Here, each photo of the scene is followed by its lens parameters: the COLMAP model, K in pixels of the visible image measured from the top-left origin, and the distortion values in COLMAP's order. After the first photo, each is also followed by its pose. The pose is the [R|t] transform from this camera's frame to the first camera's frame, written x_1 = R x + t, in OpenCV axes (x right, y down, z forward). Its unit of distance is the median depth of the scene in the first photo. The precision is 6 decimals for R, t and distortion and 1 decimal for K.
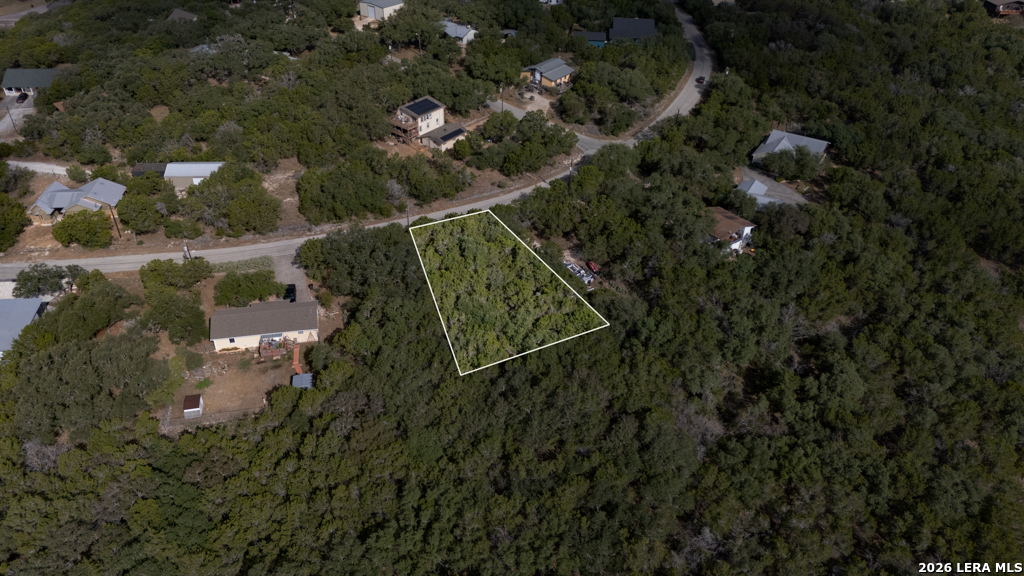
lens RADIAL K [[751.7, 0, 512.0], [0, 751.7, 285.5], [0, 0, 1]] dist [0.076480, -0.075300]
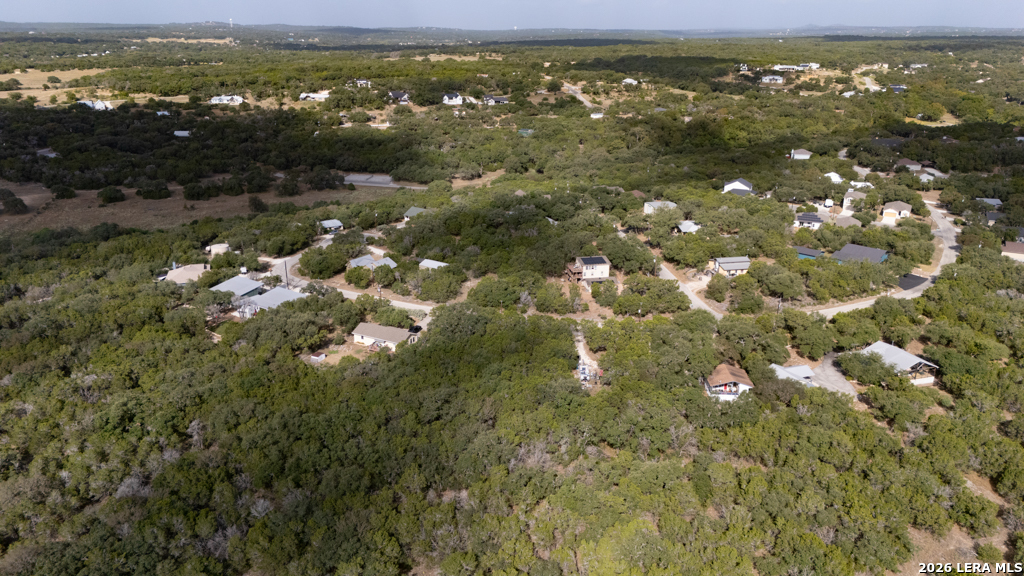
lens RADIAL K [[751.7, 0, 512.0], [0, 751.7, 285.5], [0, 0, 1]] dist [0.076480, -0.075300]
pose [[0.773666, 0.186978, -0.605376, 0.624122], [-0.359693, 0.916185, -0.176709, 0.101320], [0.521595, 0.354463, 0.776076, -0.117374]]
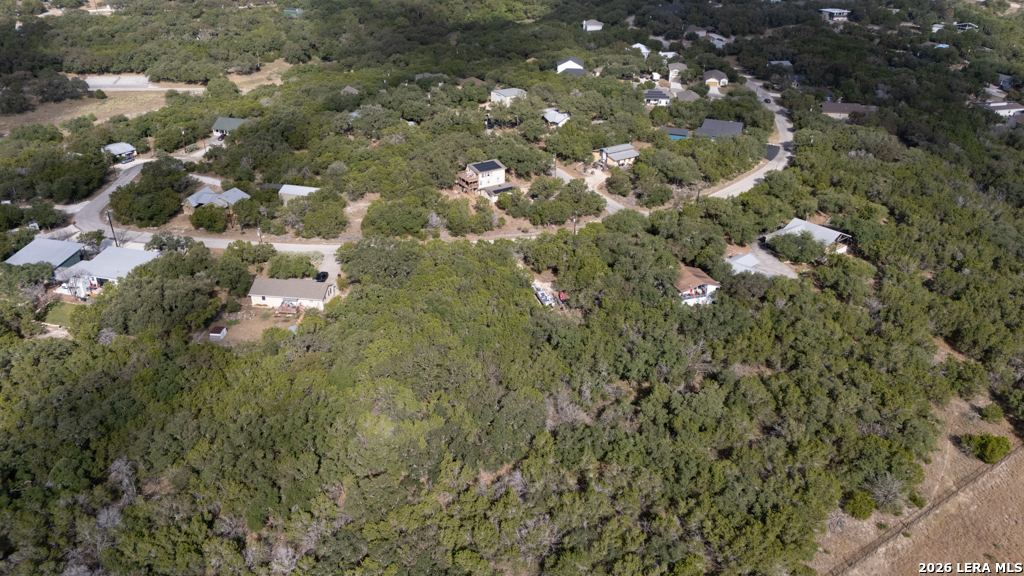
lens RADIAL K [[751.7, 0, 512.0], [0, 751.7, 285.5], [0, 0, 1]] dist [0.076480, -0.075300]
pose [[0.948768, 0.135650, -0.285375, 0.308606], [-0.175594, 0.977210, -0.119279, 0.094857], [0.262691, 0.163279, 0.950965, -0.122948]]
